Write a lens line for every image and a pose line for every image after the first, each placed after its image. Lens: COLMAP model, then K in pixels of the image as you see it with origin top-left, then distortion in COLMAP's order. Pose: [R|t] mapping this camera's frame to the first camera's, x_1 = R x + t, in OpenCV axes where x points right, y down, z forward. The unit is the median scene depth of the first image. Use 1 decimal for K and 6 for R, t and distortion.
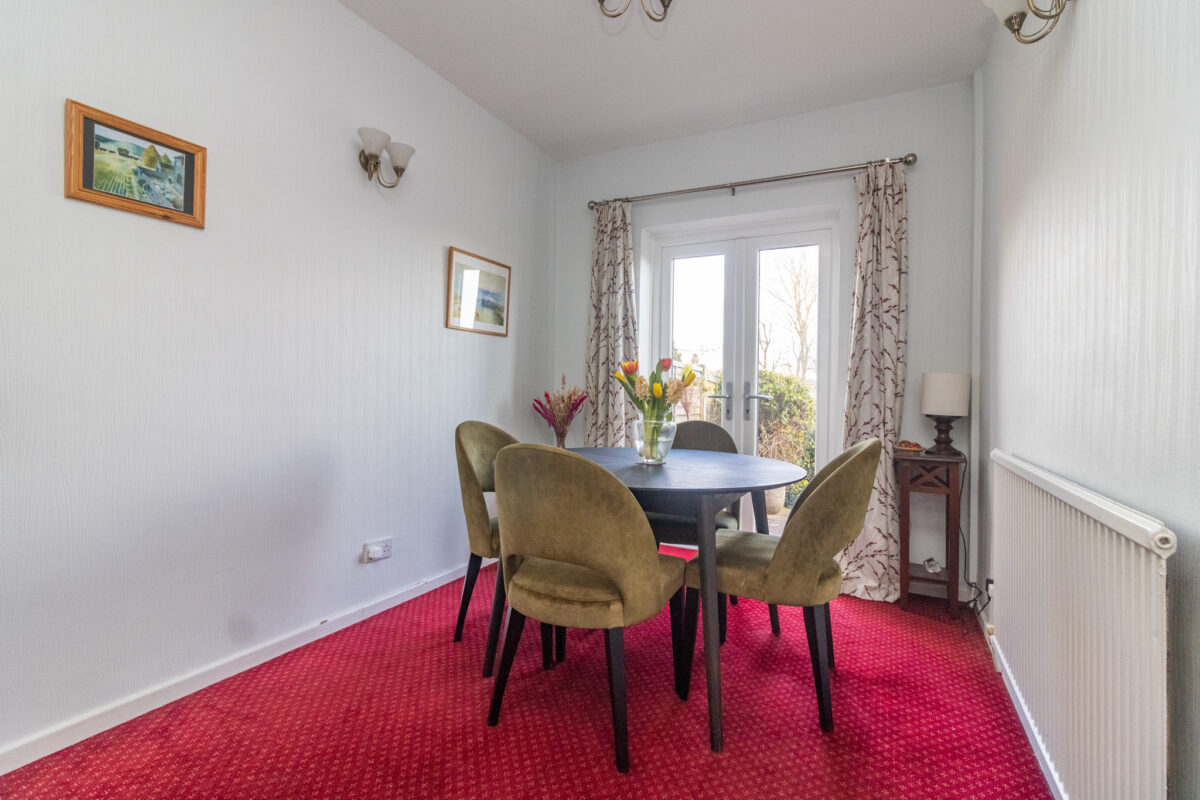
lens RADIAL K [[553.3, 0, 598.4], [0, 553.3, 389.7], [0, 0, 1]] dist [0.001214, 0.000537]
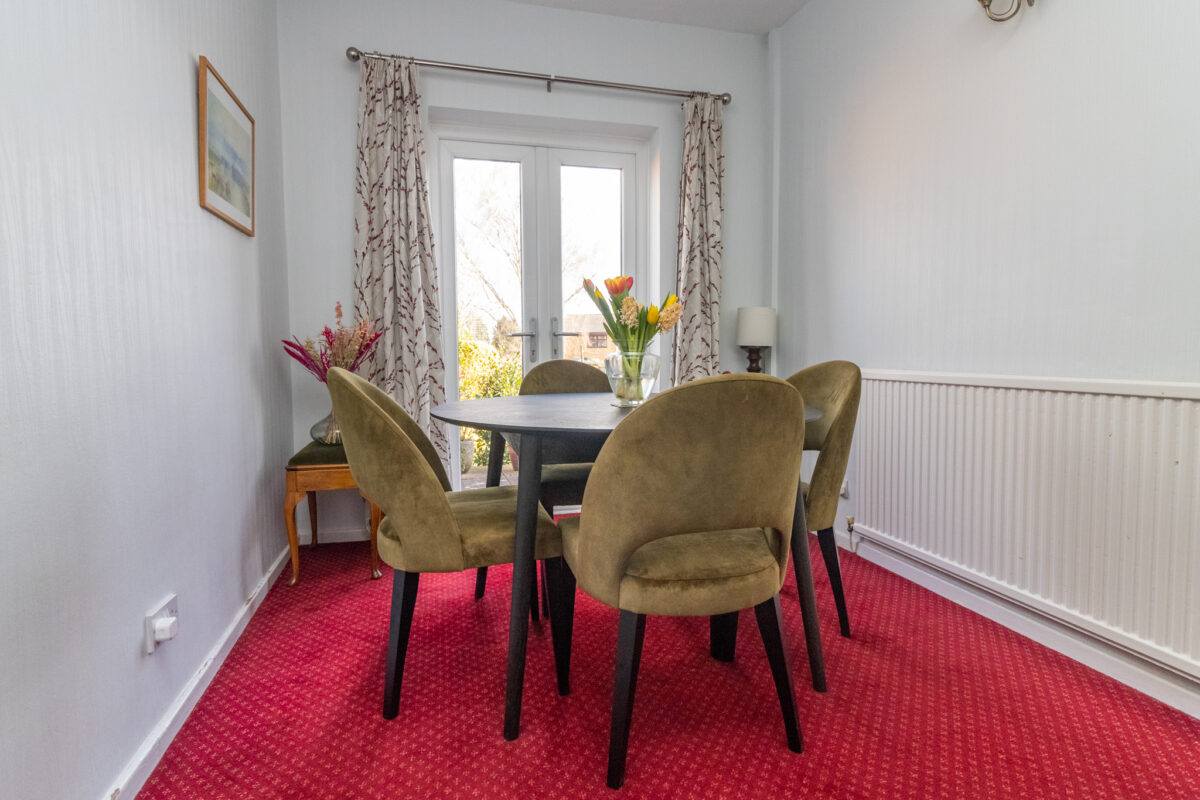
lens RADIAL K [[599.9, 0, 596.2], [0, 599.9, 399.7], [0, 0, 1]] dist [-0.012626, 0.000145]
pose [[0.751164, -0.076015, 0.655724, -0.376544], [0.011582, 0.994712, 0.102045, 0.023883], [-0.660014, -0.069057, 0.748072, 0.277976]]
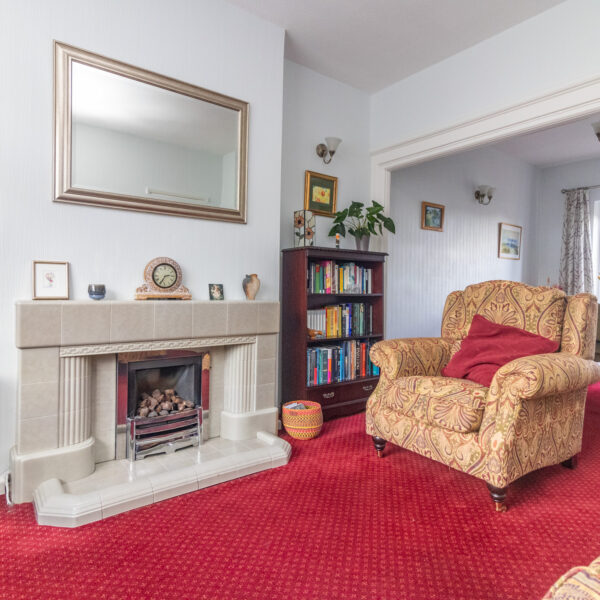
lens RADIAL K [[414.5, 0, 301.4], [0, 414.5, 291.1], [0, 0, 1]] dist [-0.001975, 0.001981]
pose [[0.901592, 0.005853, -0.432547, -0.265060], [-0.004814, 0.999982, 0.003498, 0.025238], [0.432560, -0.001071, 0.901605, -0.910228]]
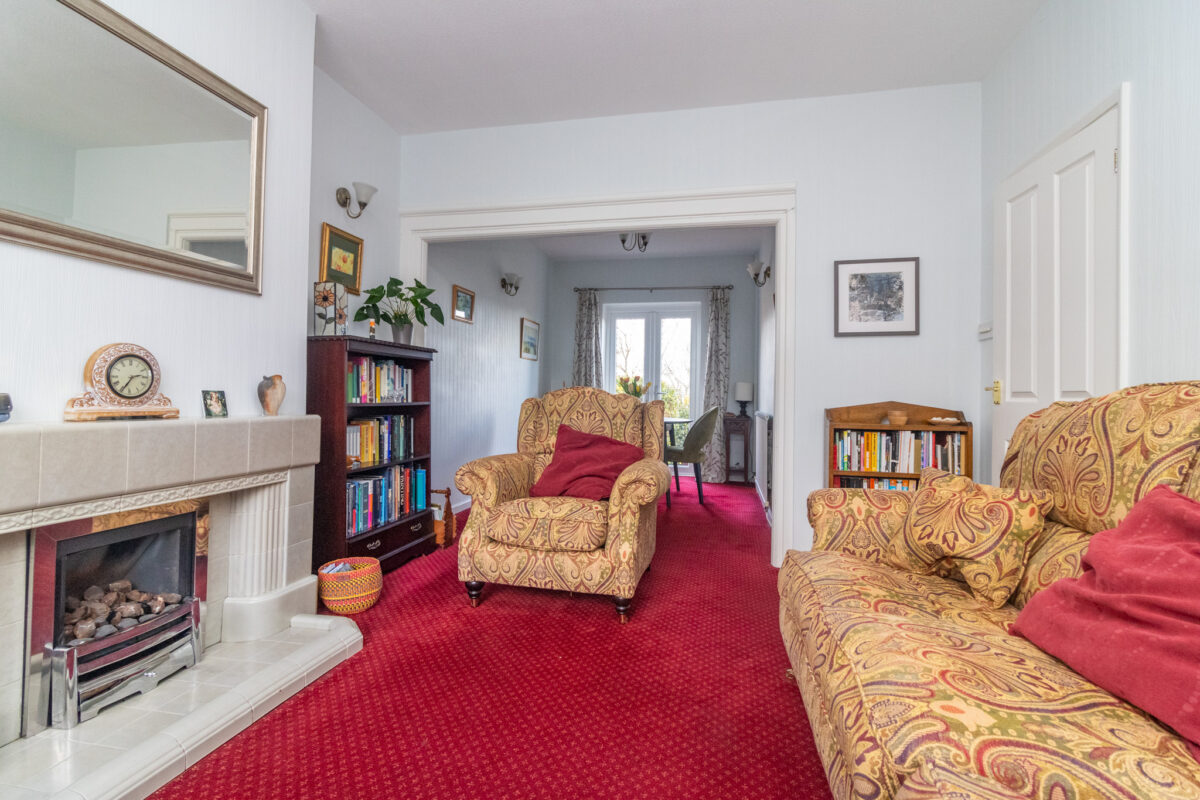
lens RADIAL K [[553.3, 0, 598.4], [0, 553.3, 389.7], [0, 0, 1]] dist [0.001214, 0.000537]
pose [[0.968555, 0.004344, 0.248762, -0.495289], [-0.002575, 0.999969, -0.007437, 0.017456], [-0.248786, 0.006562, 0.968536, -1.002528]]
